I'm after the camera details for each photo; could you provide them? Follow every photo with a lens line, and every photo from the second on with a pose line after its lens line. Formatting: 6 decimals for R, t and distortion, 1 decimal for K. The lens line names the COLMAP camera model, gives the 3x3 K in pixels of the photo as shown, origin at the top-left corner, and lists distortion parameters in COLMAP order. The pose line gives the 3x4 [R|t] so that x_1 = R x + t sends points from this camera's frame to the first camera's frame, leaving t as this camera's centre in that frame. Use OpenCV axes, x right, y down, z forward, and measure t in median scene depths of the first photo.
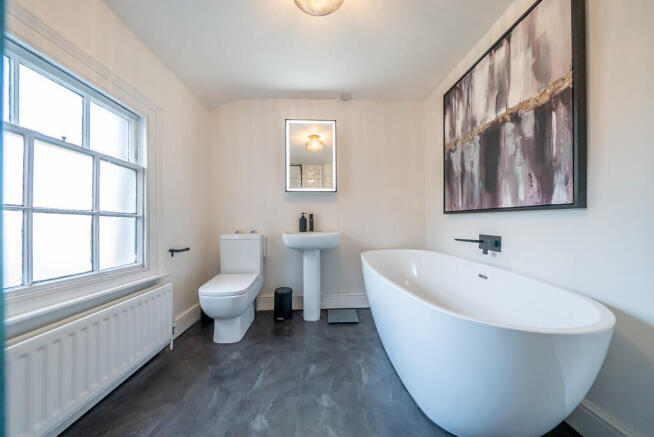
lens RADIAL K [[228.0, 0, 324.8], [0, 228.0, 221.0], [0, 0, 1]] dist [-0.000572, -0.000139]
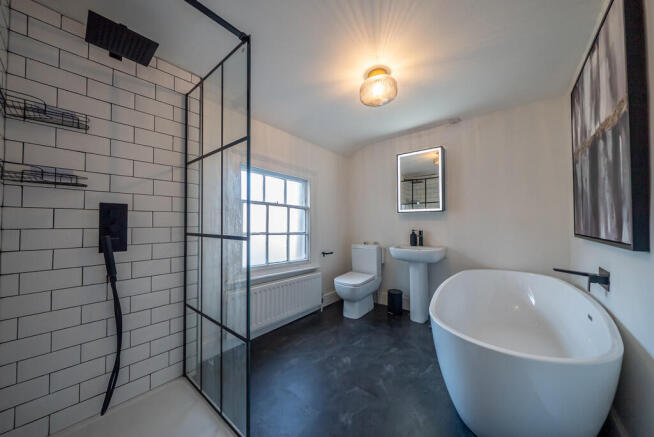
lens RADIAL K [[228.0, 0, 324.8], [0, 228.0, 221.0], [0, 0, 1]] dist [-0.000572, -0.000139]
pose [[0.744912, -0.007226, -0.667124, 0.518742], [0.001293, 0.999955, -0.009388, -0.104021], [0.667162, 0.006130, 0.744887, -0.276190]]
